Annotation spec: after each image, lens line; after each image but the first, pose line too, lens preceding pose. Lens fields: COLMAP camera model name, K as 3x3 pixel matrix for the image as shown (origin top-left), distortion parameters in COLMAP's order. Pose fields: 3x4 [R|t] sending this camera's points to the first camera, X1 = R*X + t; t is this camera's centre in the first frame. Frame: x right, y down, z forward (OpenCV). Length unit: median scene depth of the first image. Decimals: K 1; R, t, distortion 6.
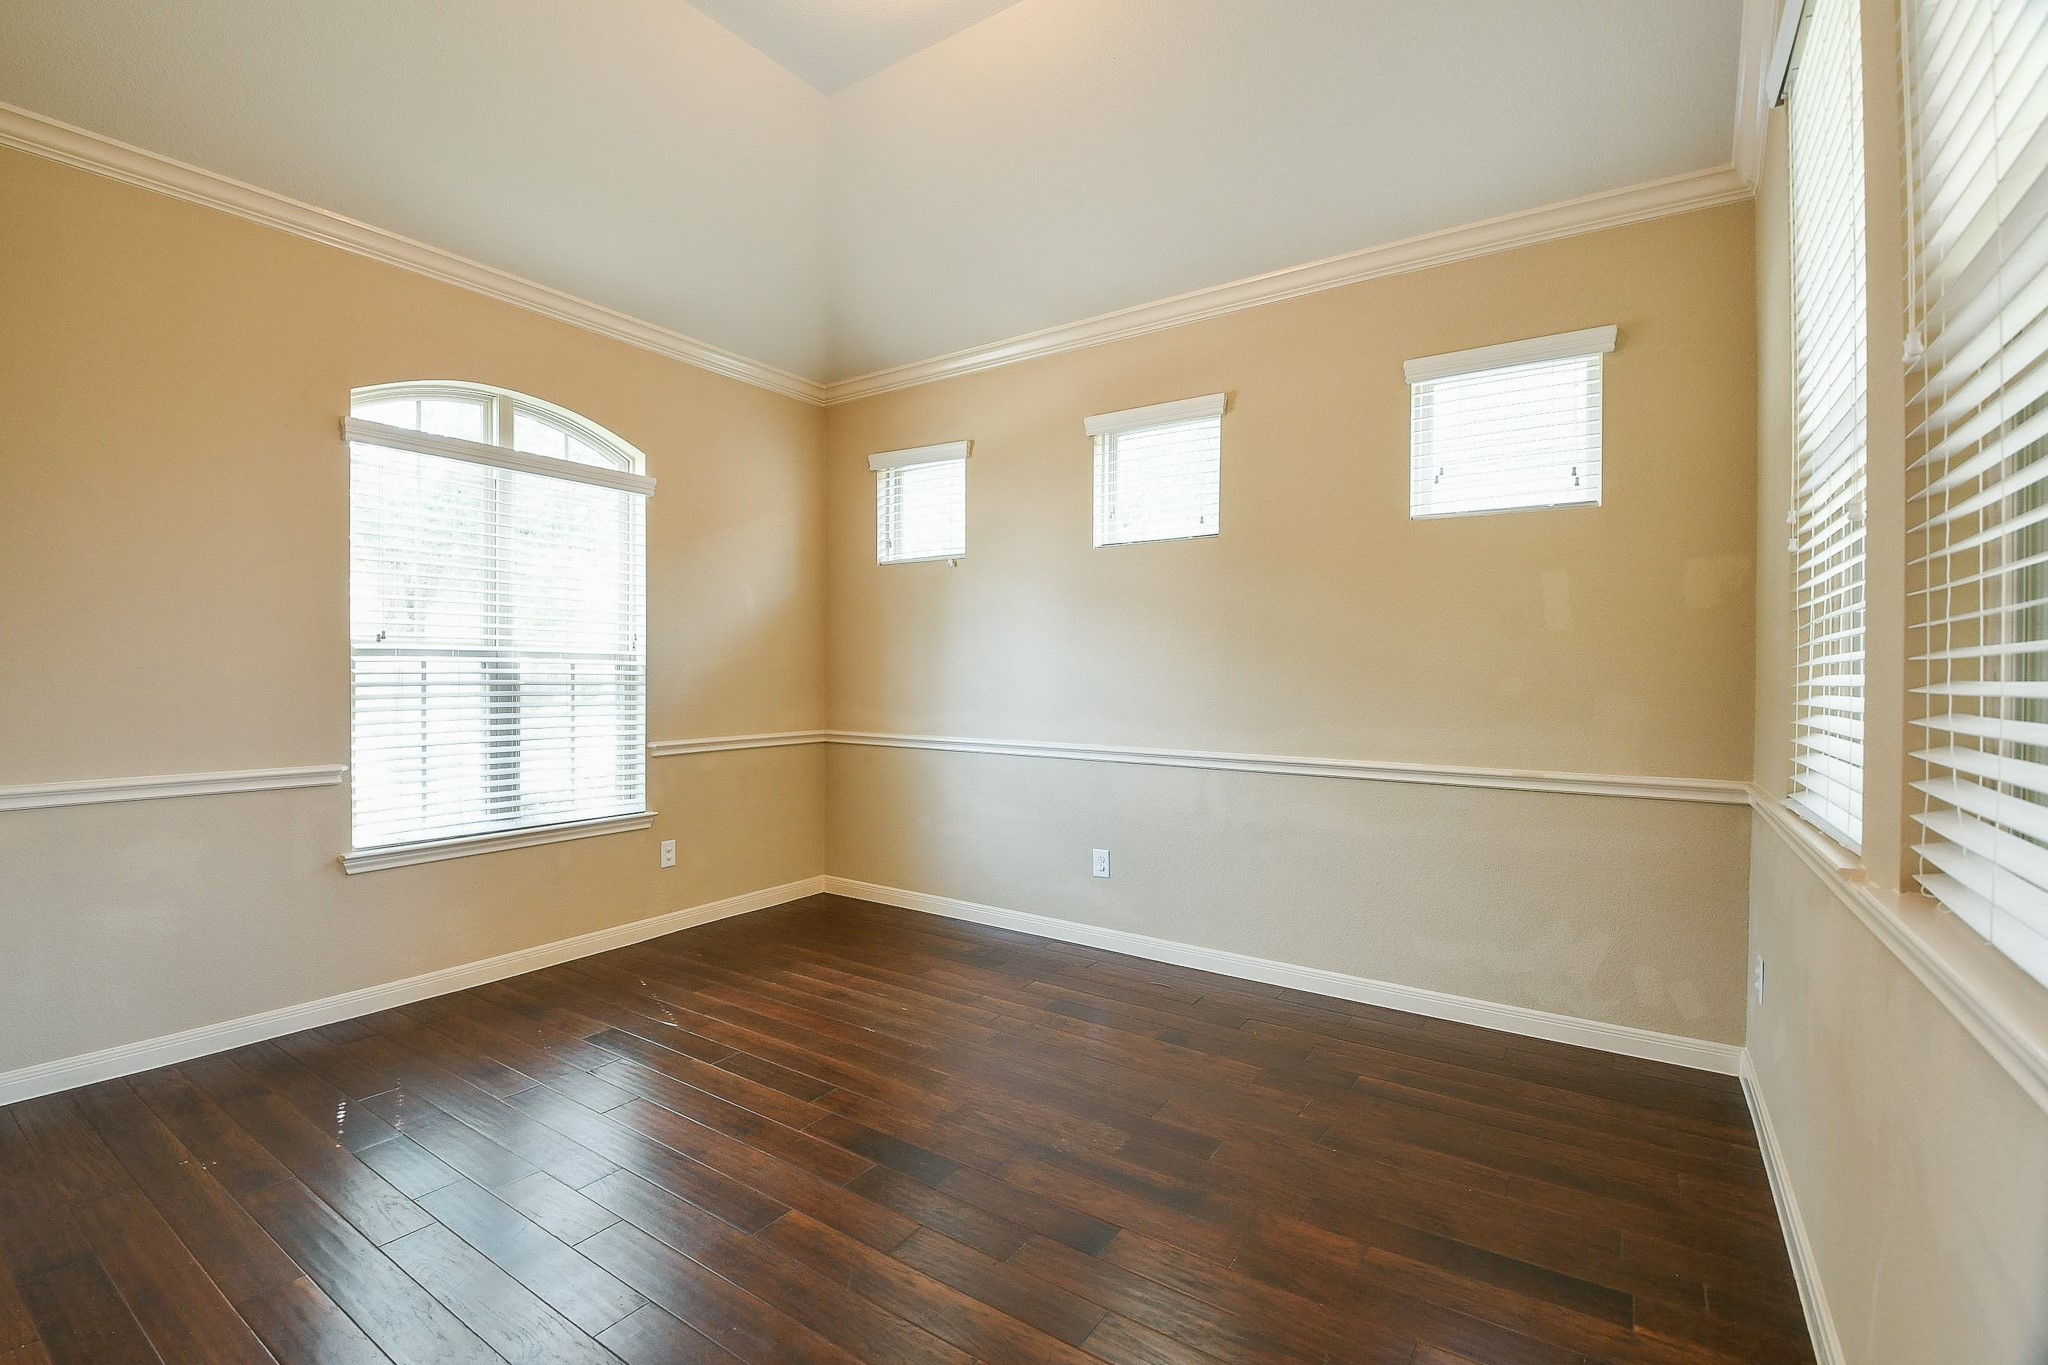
lens RADIAL K [[916.7, 0, 963.7], [0, 916.7, 679.5], [0, 0, 1]] dist [0.037488, -0.039419]
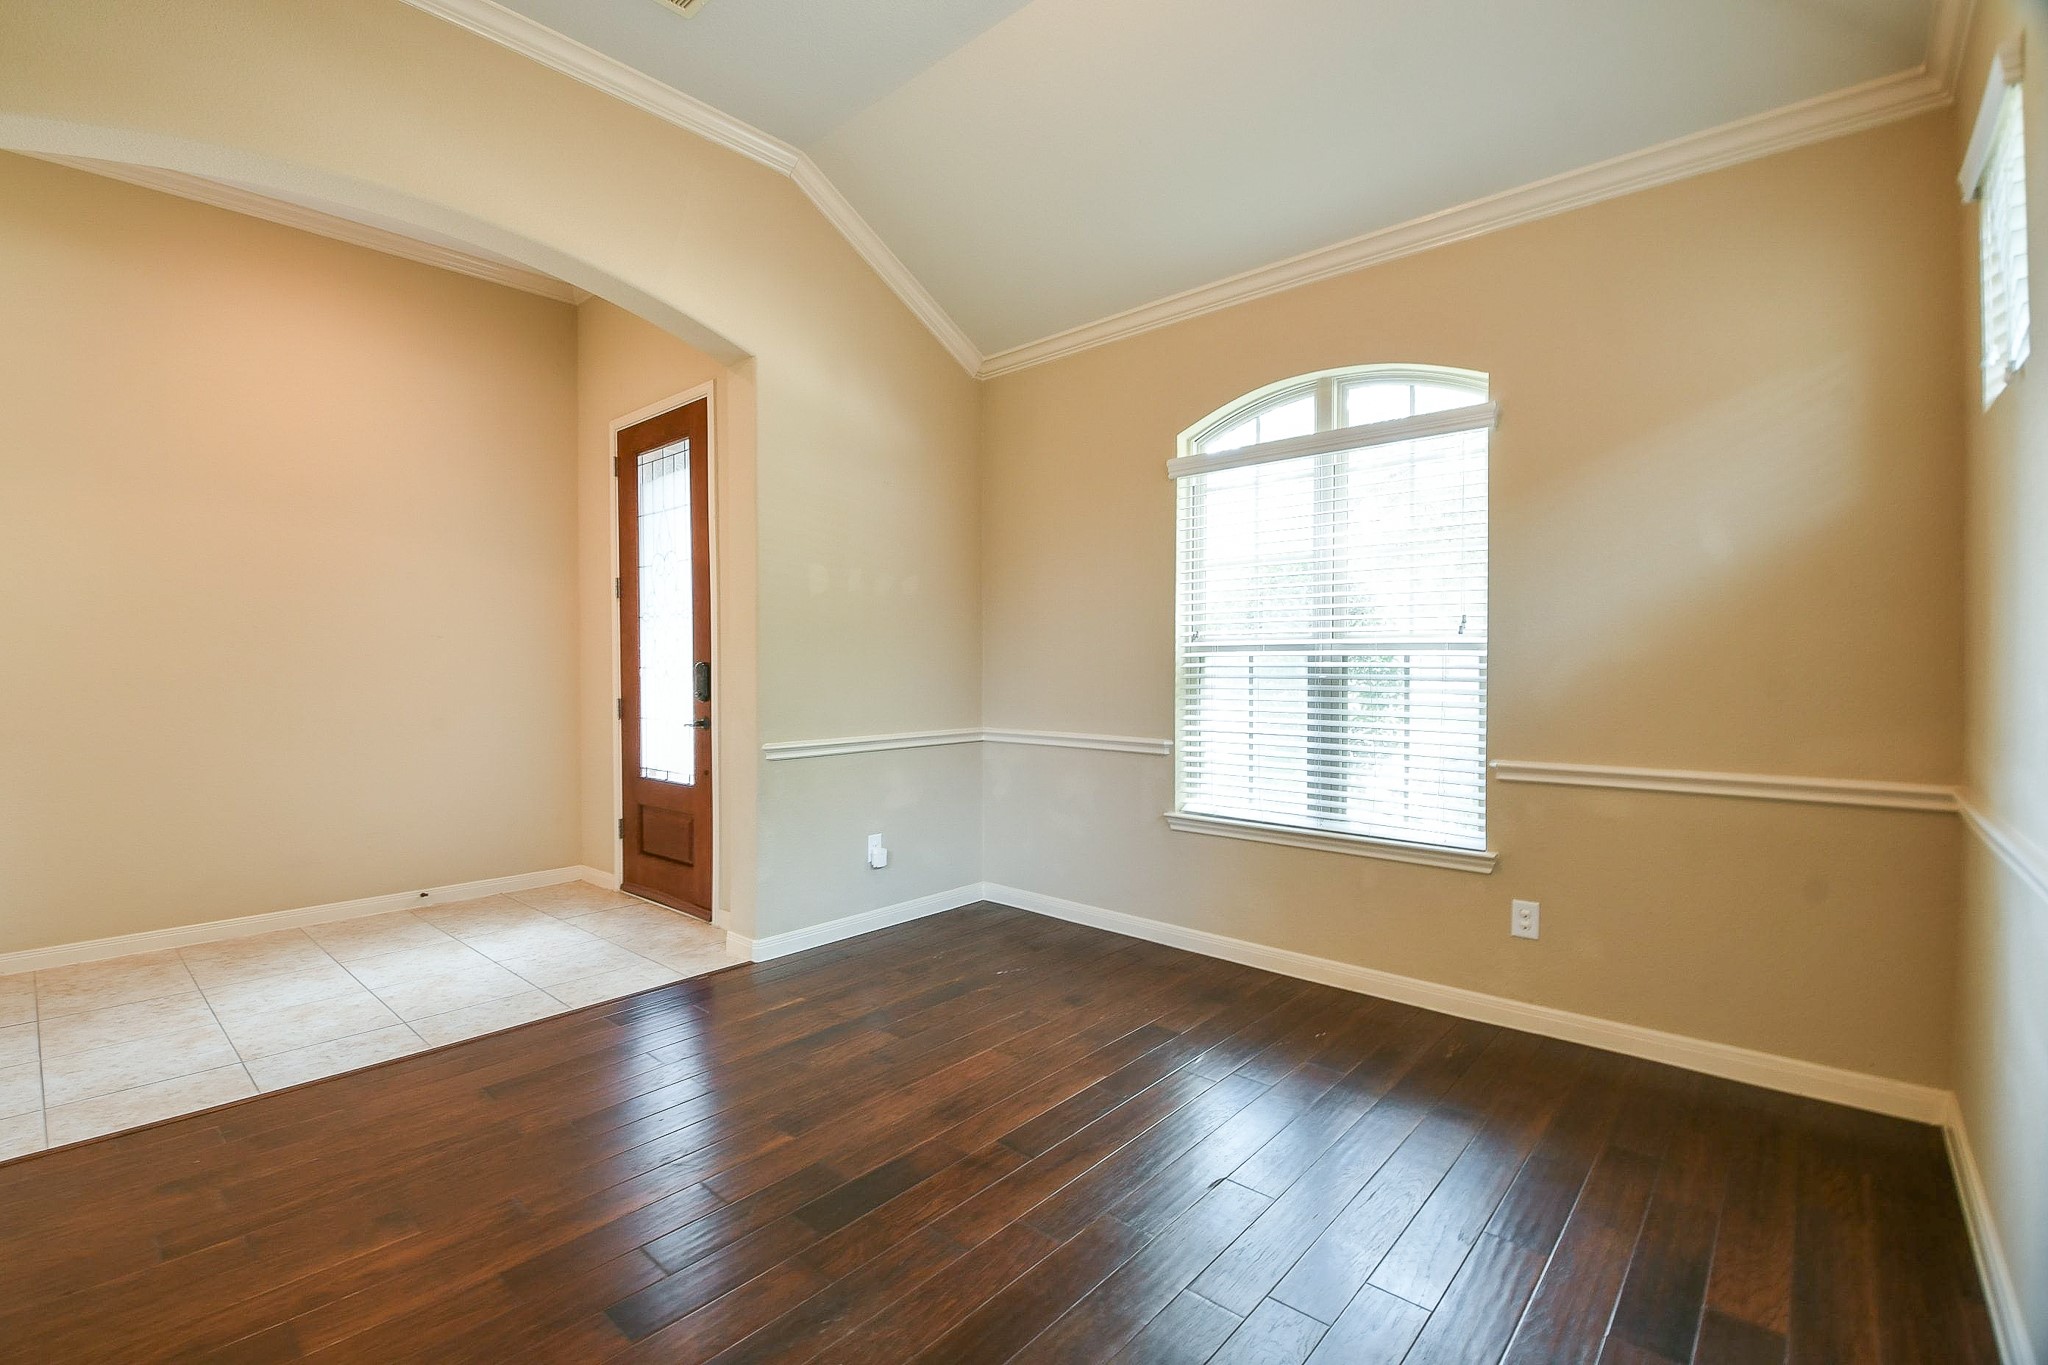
lens RADIAL K [[916.7, 0, 963.7], [0, 916.7, 679.5], [0, 0, 1]] dist [0.037488, -0.039419]
pose [[-0.125510, 0.009905, -0.992043, 0.515992], [-0.008208, 0.999906, 0.011022, -0.001087], [0.992058, 0.009526, -0.125416, 0.767111]]
